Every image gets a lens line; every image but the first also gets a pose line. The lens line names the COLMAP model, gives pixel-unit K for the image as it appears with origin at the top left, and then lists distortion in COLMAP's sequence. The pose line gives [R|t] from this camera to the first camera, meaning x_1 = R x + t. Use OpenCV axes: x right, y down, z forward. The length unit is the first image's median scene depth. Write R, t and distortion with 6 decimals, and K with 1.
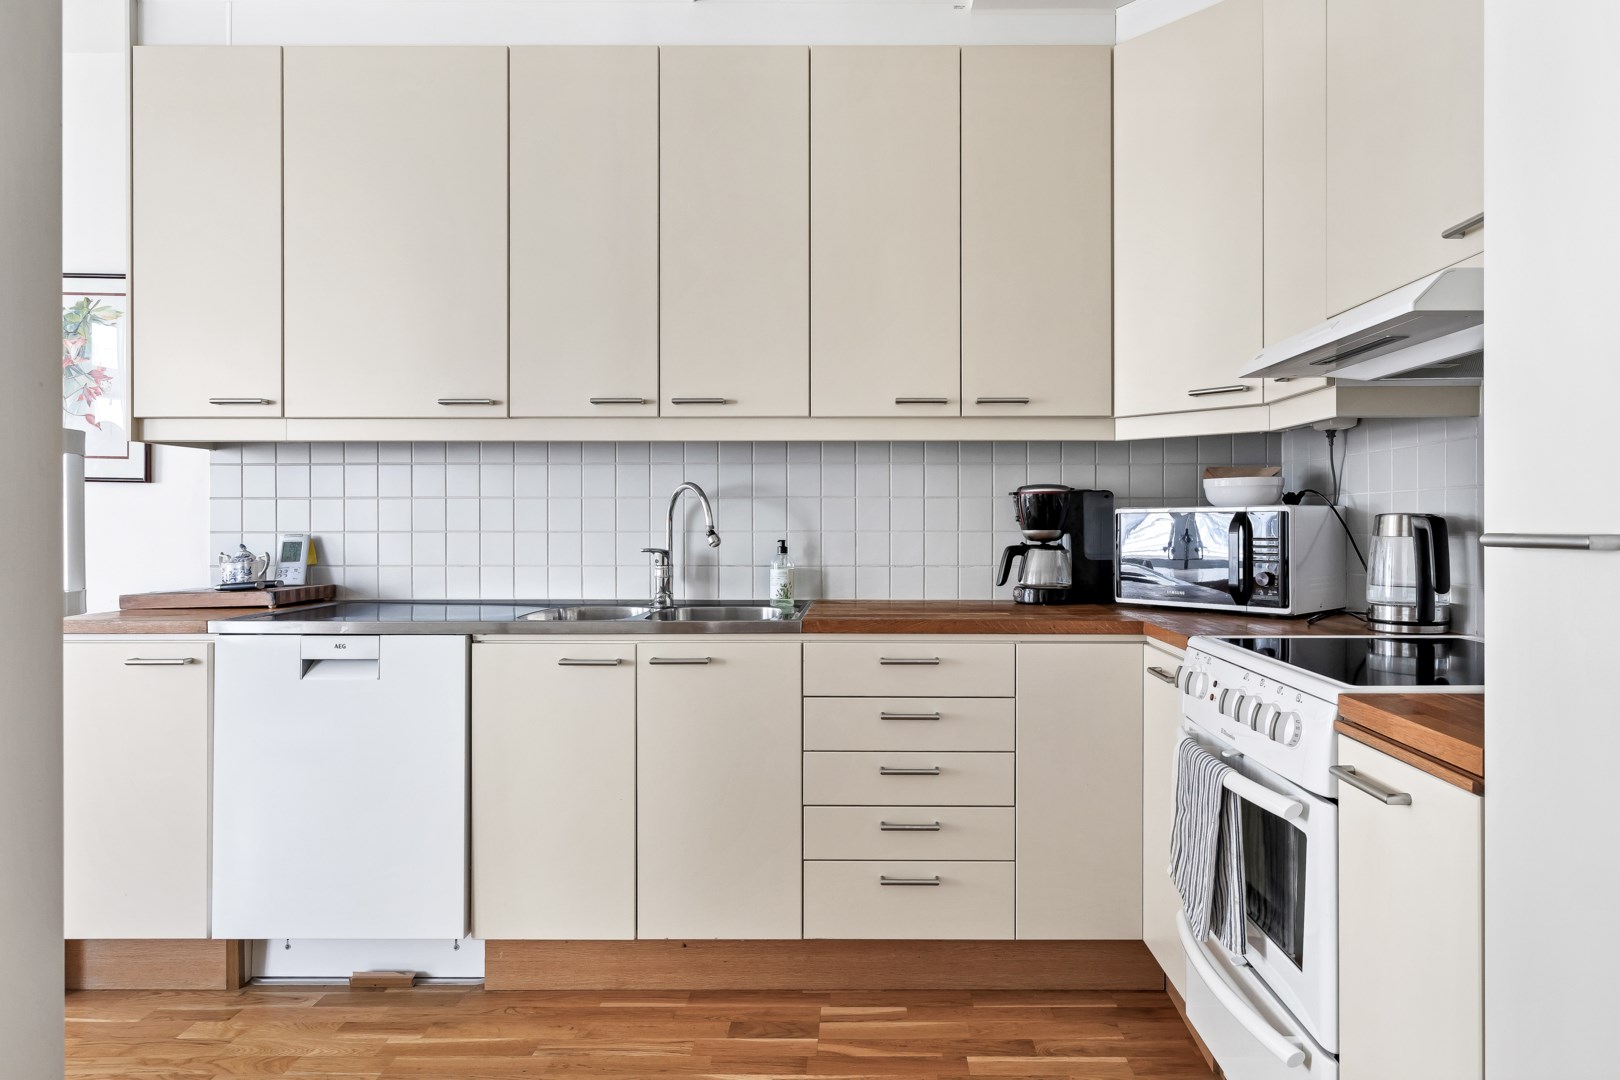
lens RADIAL K [[948.8, 0, 863.5], [0, 948.8, 521.0], [0, 0, 1]] dist [-0.000870, 0.000423]
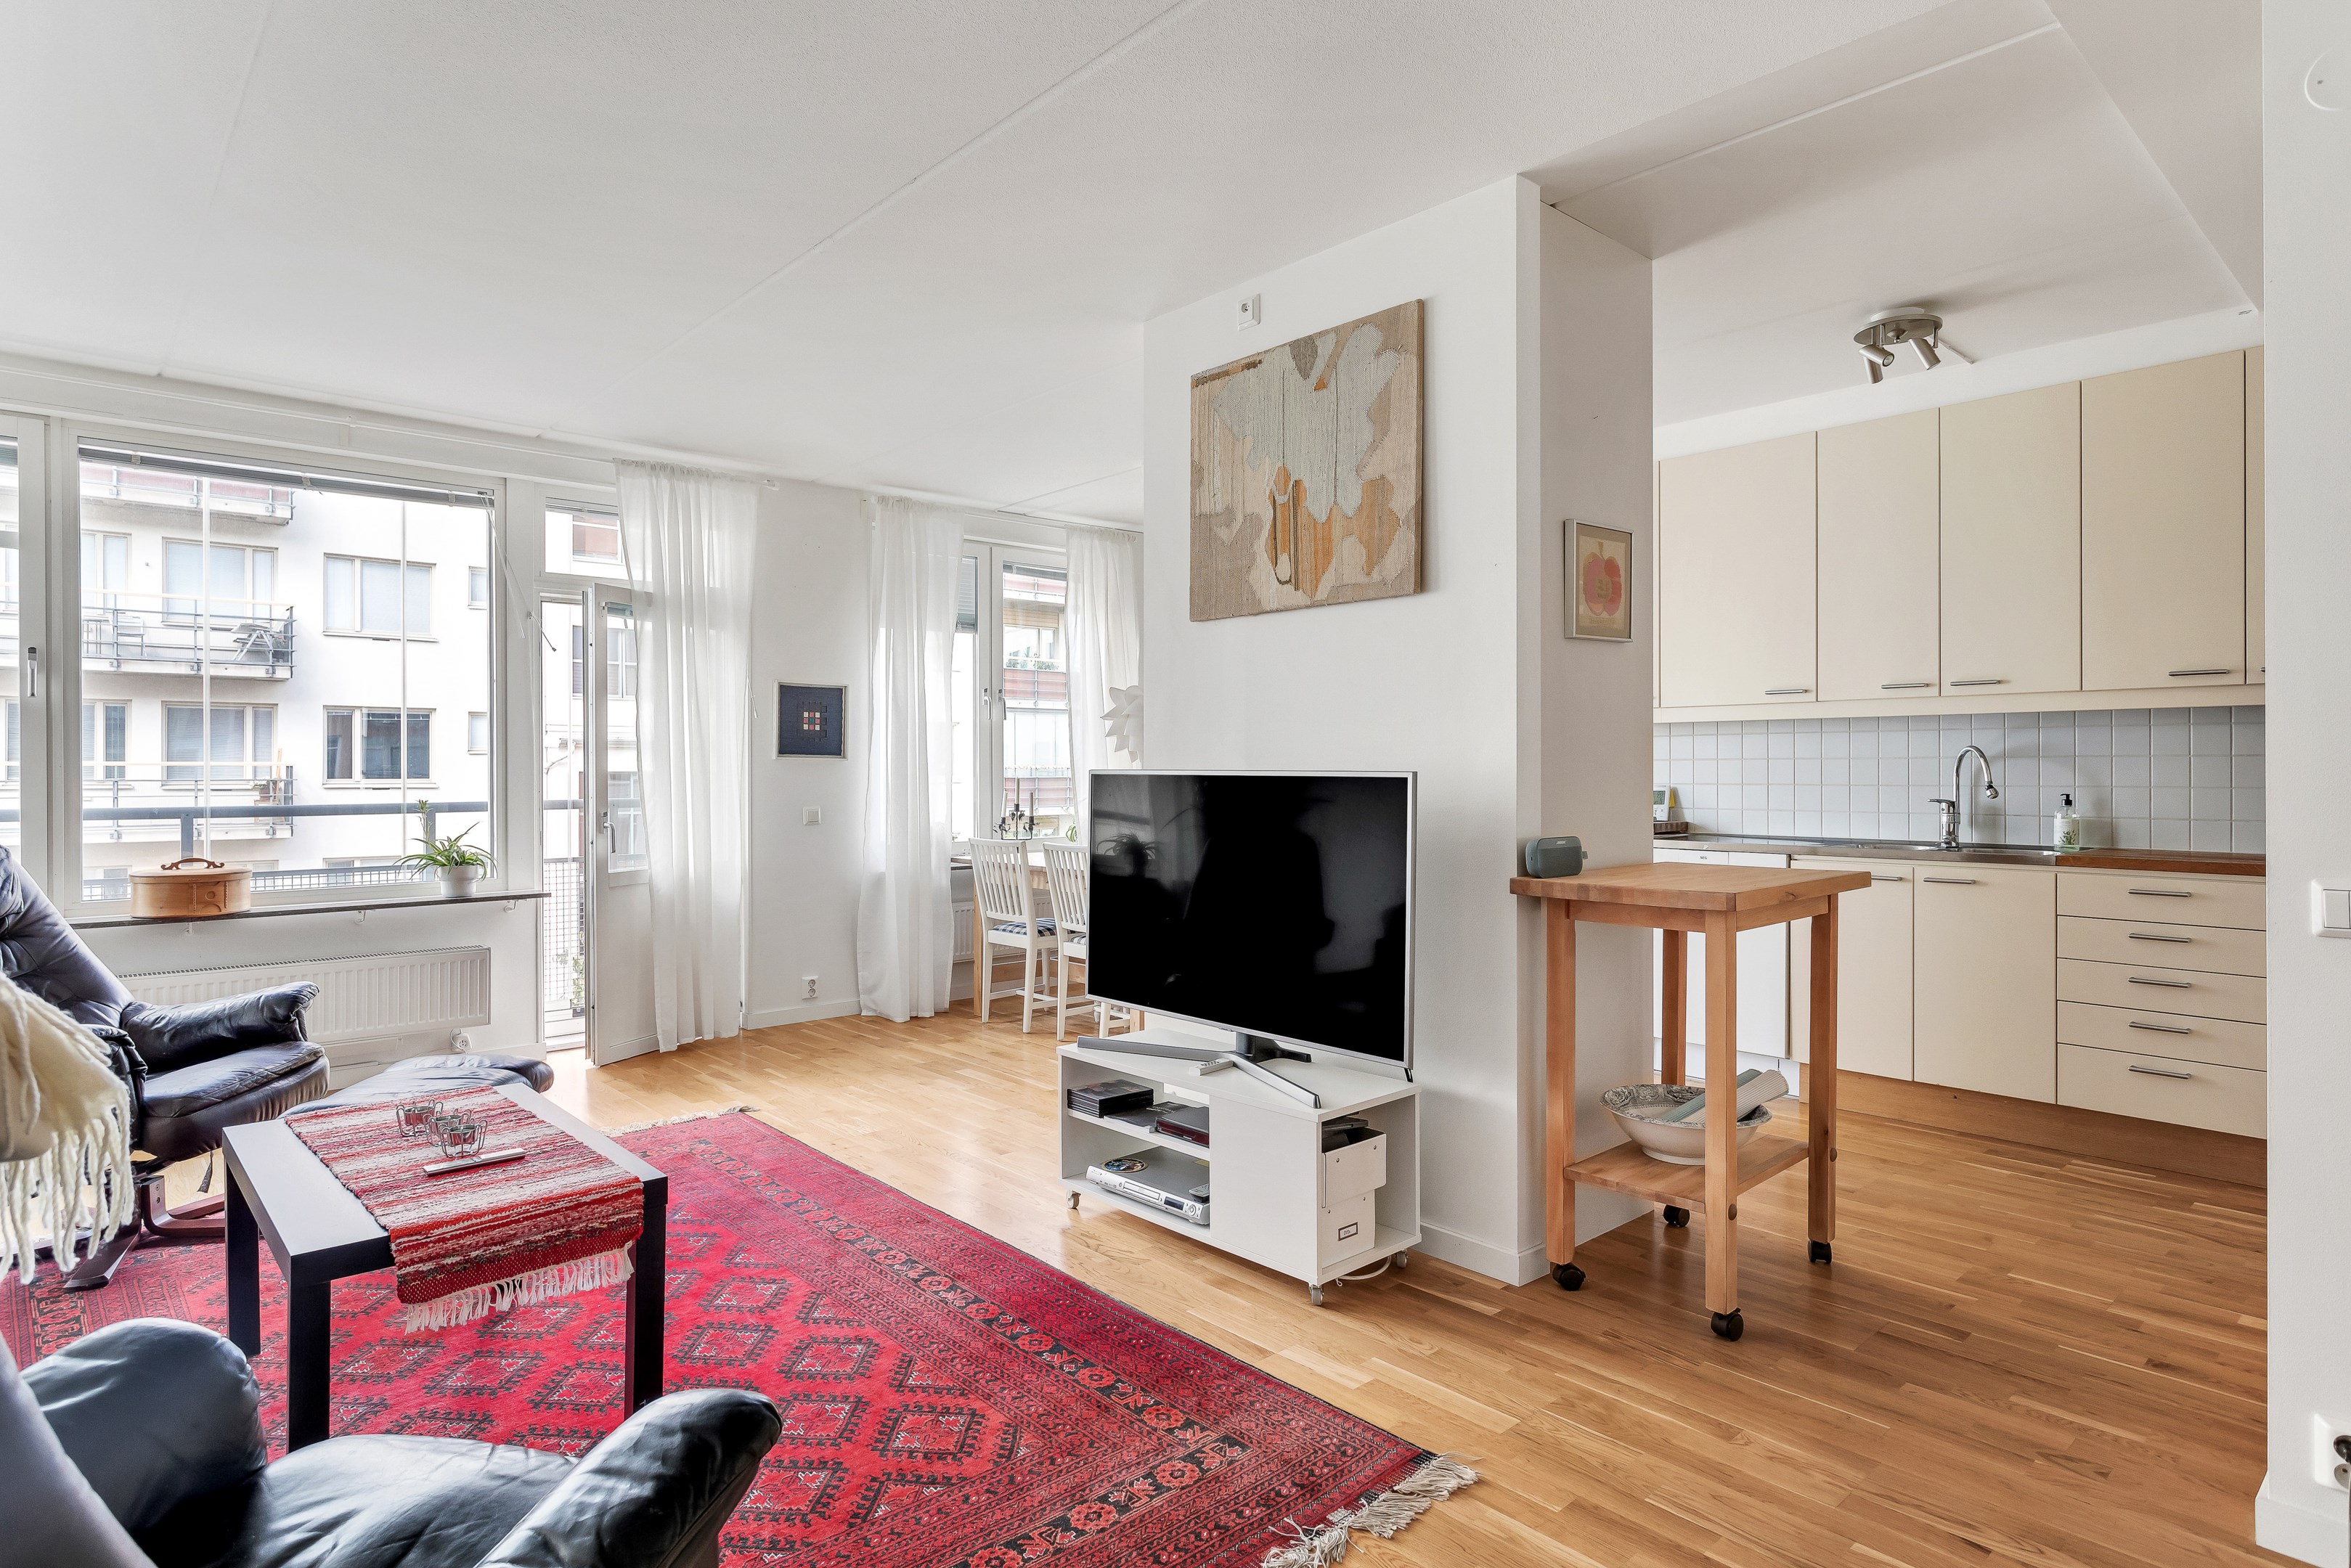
lens RADIAL K [[1269.7, 0, 1177.3], [0, 1269.7, 770.5], [0, 0, 1]] dist [-0.002521, 0.001309]
pose [[0.675540, -0.000137, -0.737324, 0.333541], [-0.001122, 0.999999, -0.001214, -0.005789], [0.737323, 0.001647, 0.675539, -0.867796]]
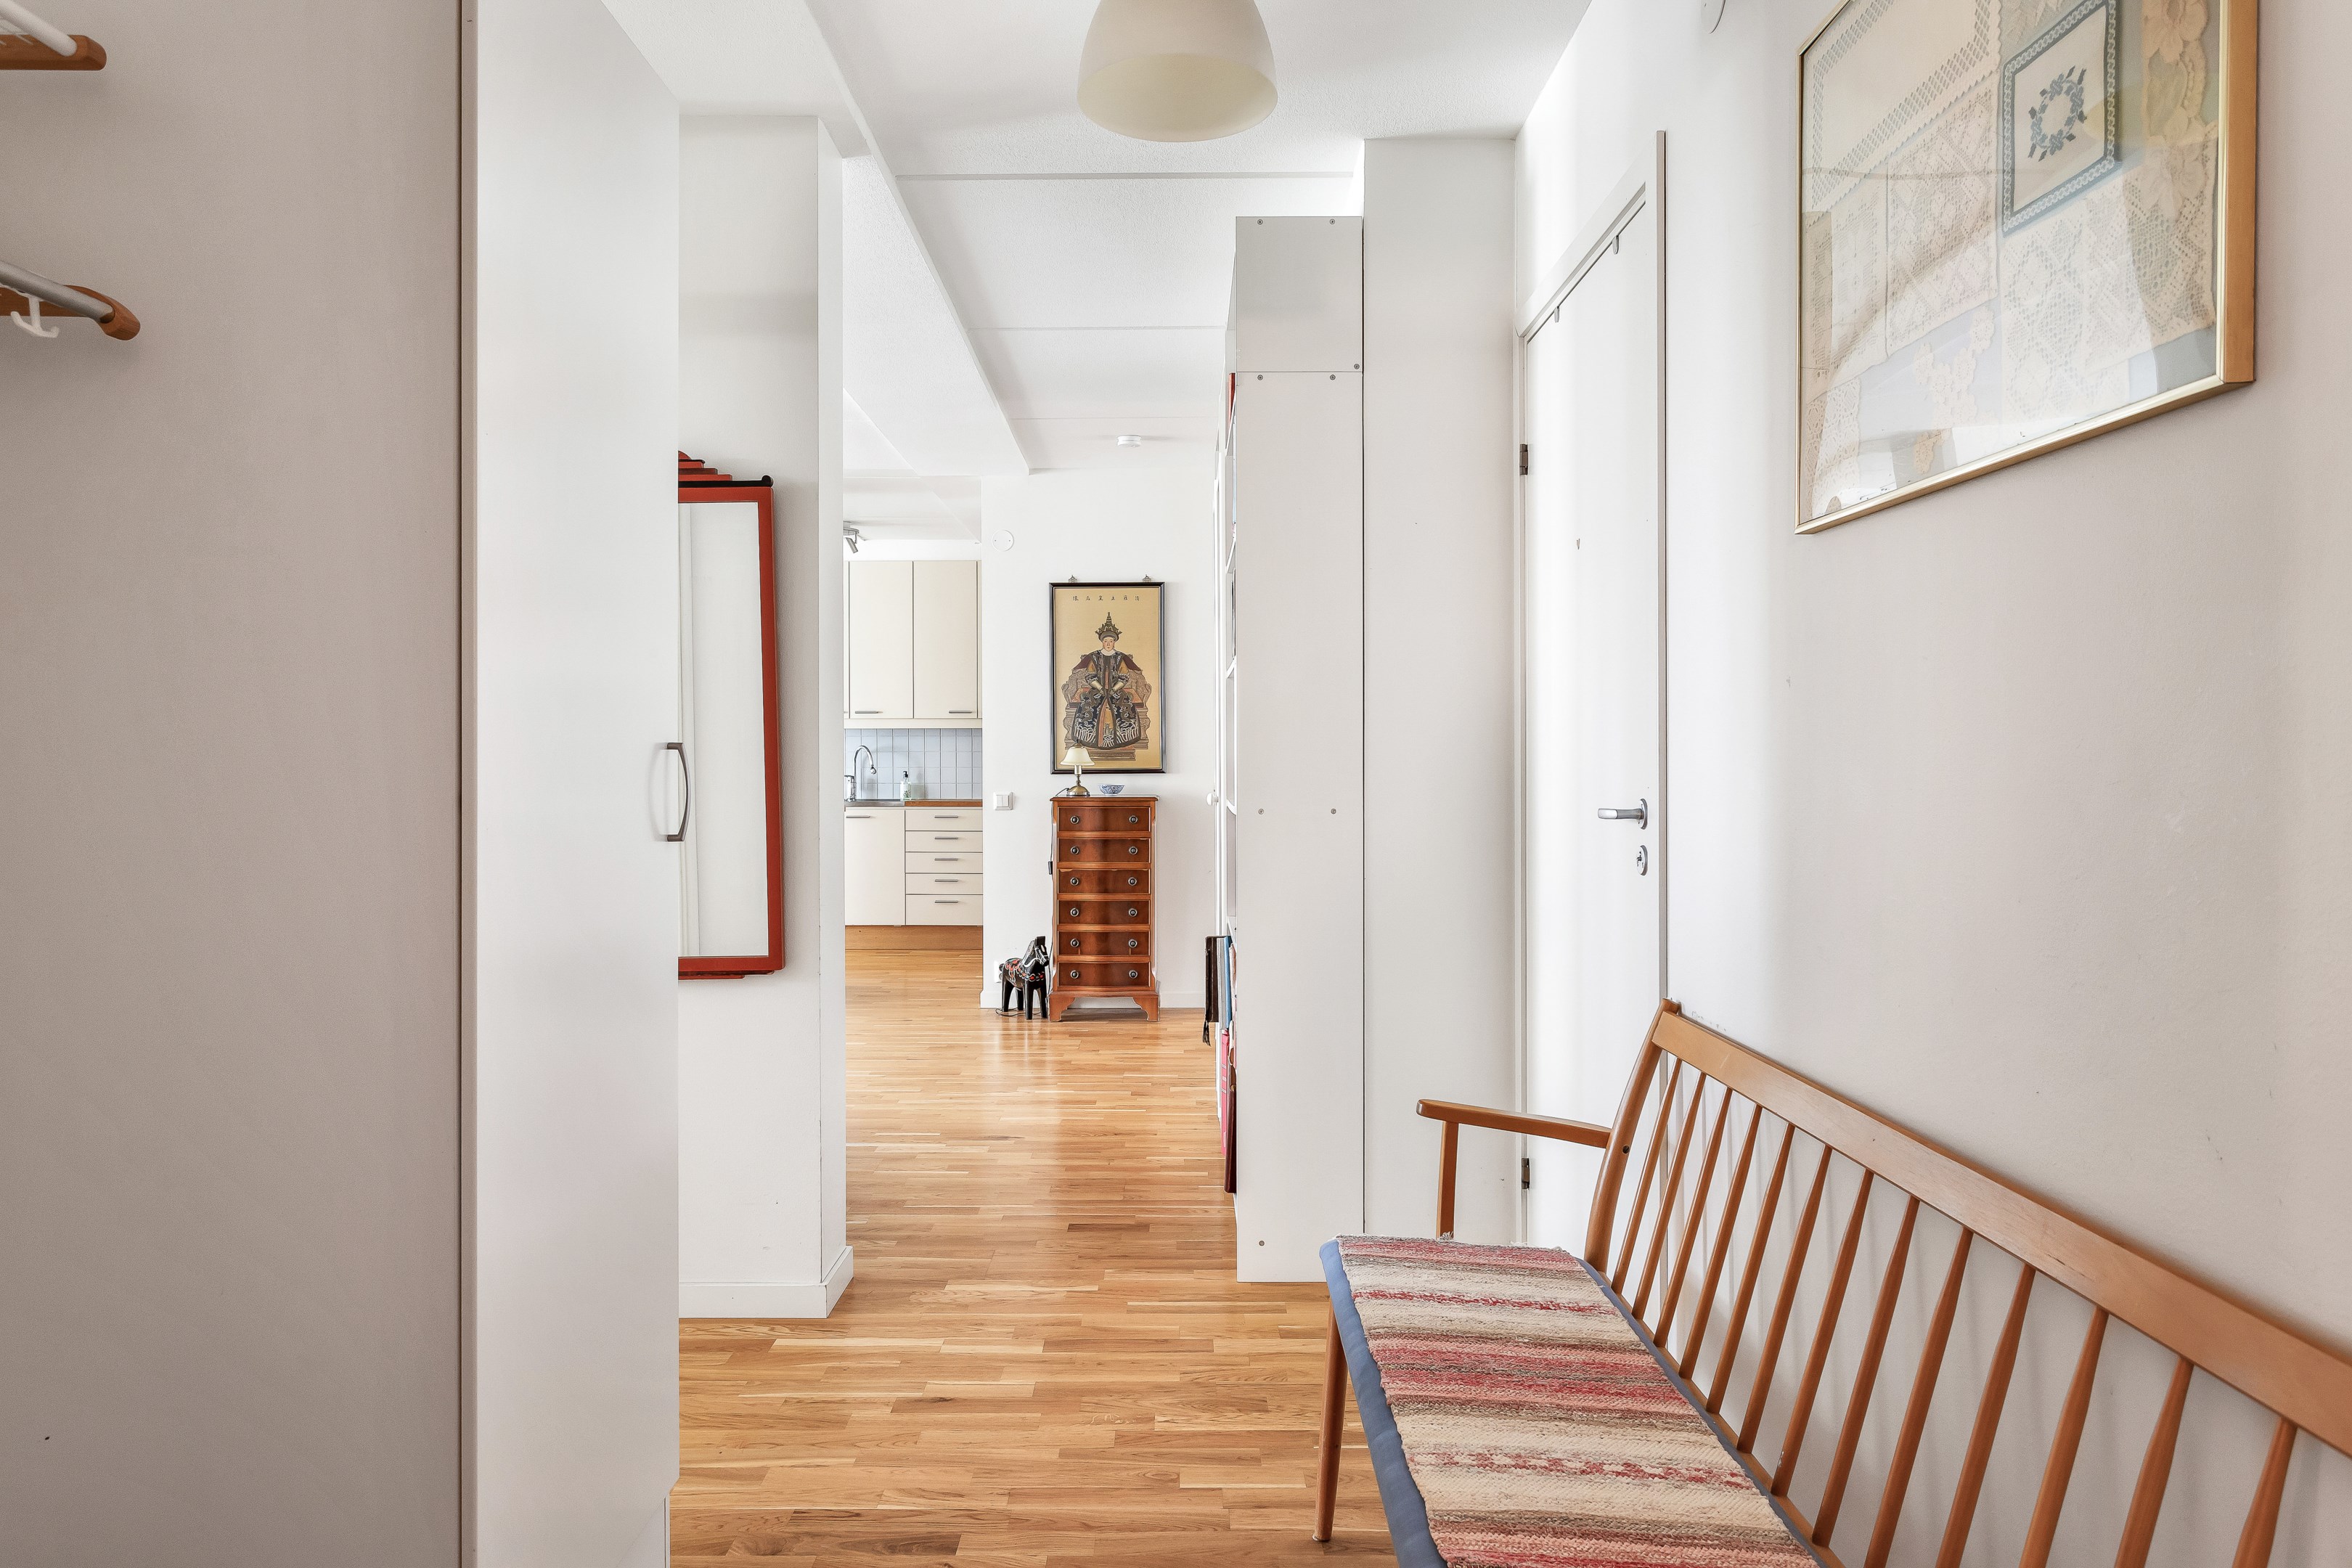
lens RADIAL K [[1458.5, 0, 1176.0], [0, 1458.5, 784.0], [0, 0, 1]] dist [-0.000947, 0.000116]
pose [[0.999989, -0.000631, 0.004618, 0.547872], [0.000570, 0.999912, 0.013224, 0.005080], [-0.004626, -0.013221, 0.999902, -2.487749]]
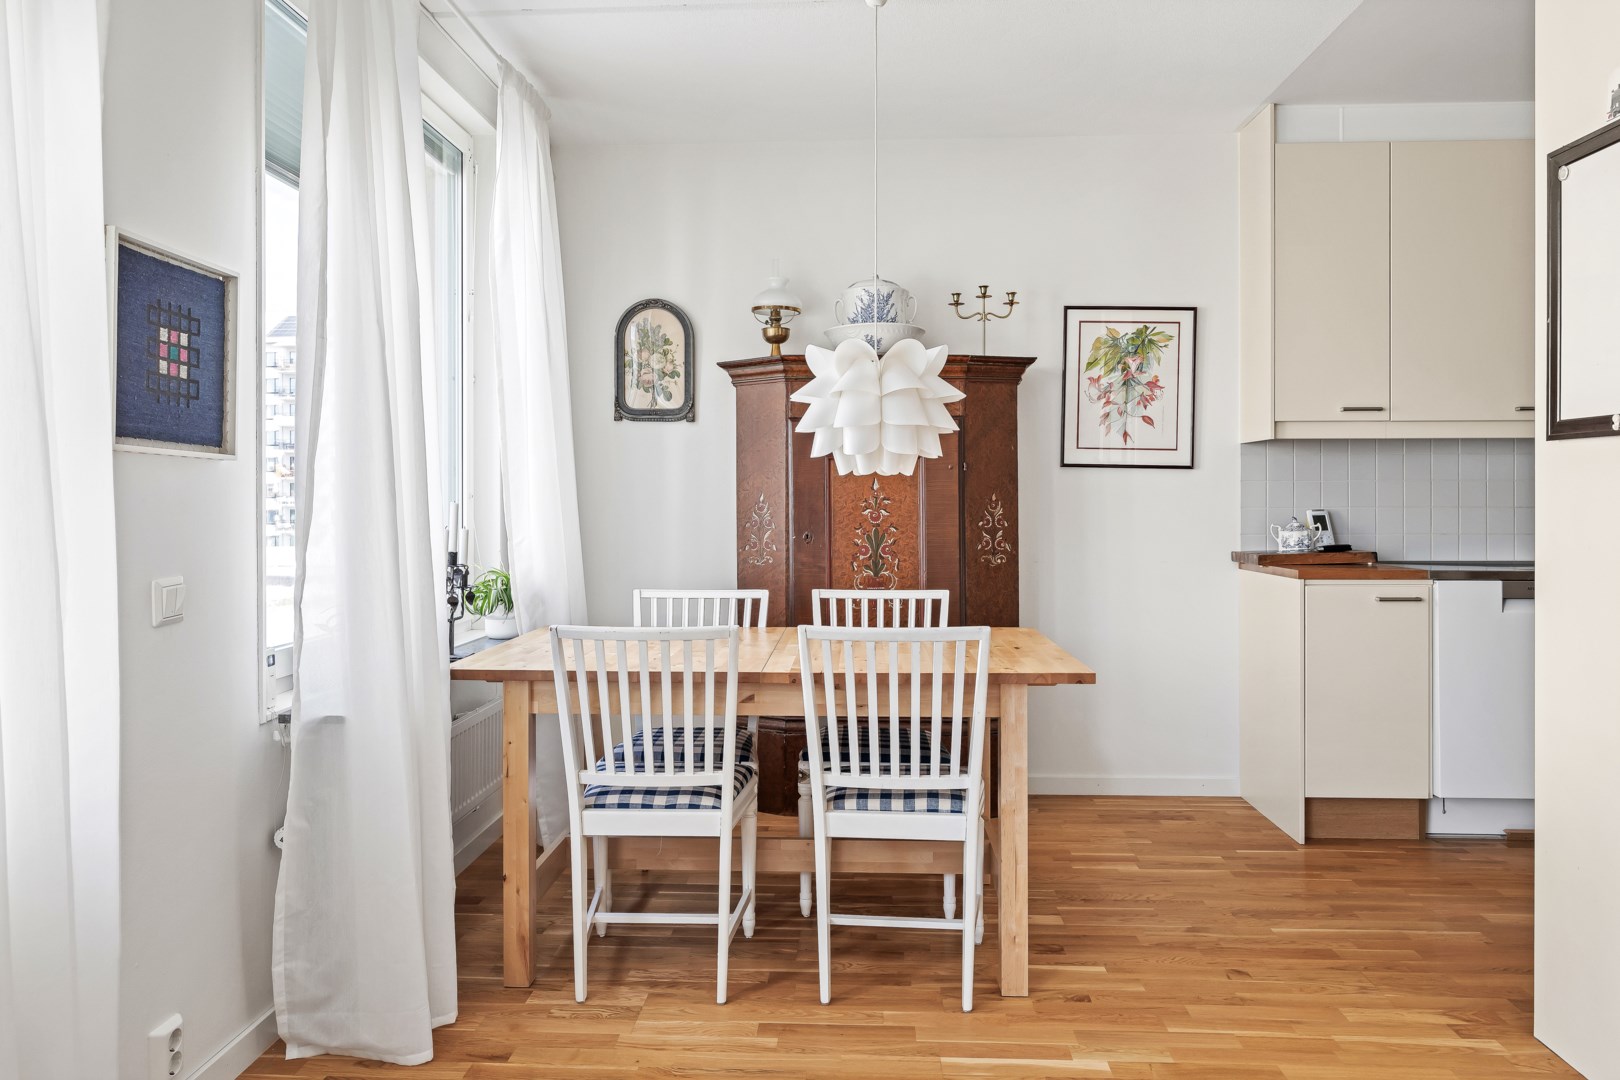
lens RADIAL K [[1129.4, 0, 807.0], [0, 1129.4, 502.9], [0, 0, 1]] dist [-0.007689, 0.008963]
pose [[0.999189, -0.000863, -0.040265, -1.282920], [0.000817, 0.999999, -0.001173, 0.006870], [0.040266, 0.001139, 0.999188, -0.574968]]
